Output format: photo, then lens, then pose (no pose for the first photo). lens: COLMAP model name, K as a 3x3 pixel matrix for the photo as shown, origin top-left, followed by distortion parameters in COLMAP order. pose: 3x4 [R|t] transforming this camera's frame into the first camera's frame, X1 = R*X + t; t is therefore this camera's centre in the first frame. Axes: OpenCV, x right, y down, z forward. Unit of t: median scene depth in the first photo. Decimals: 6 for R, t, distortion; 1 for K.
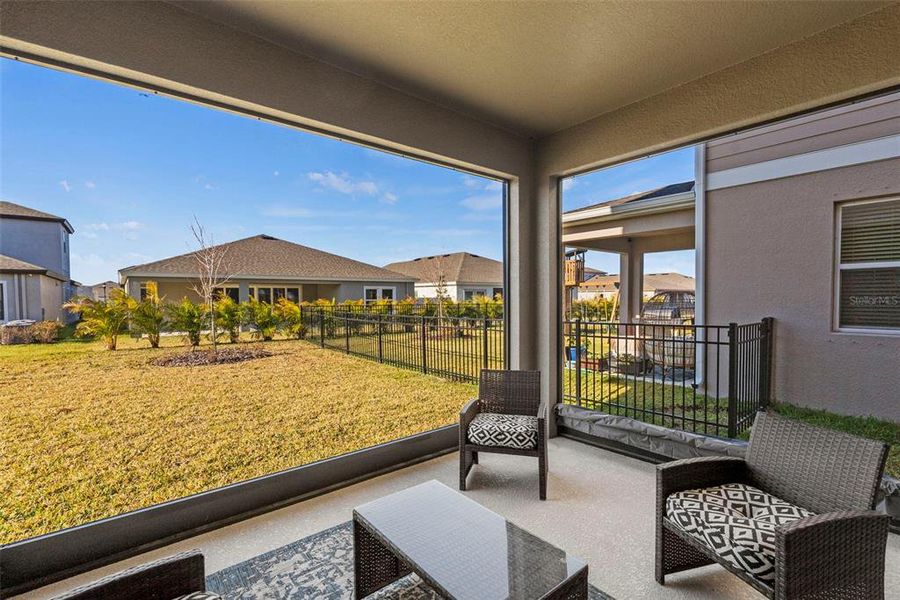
lens RADIAL K [[397.7, 0, 450.0], [0, 397.7, 300.0], [0, 0, 1]] dist [-0.000765, -0.000047]
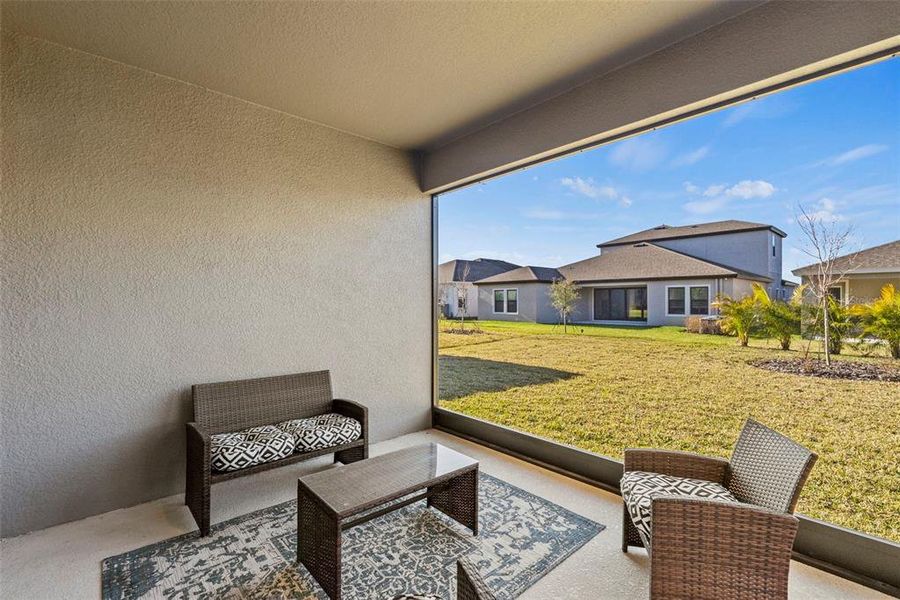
lens RADIAL K [[403.1, 0, 454.2], [0, 403.1, 282.4], [0, 0, 1]] dist [-0.002023, -0.000177]
pose [[0.053065, -0.037102, -0.997902, 0.430447], [-0.006063, 0.999279, -0.037476, -0.003445], [0.998573, 0.008039, 0.052802, 0.335167]]
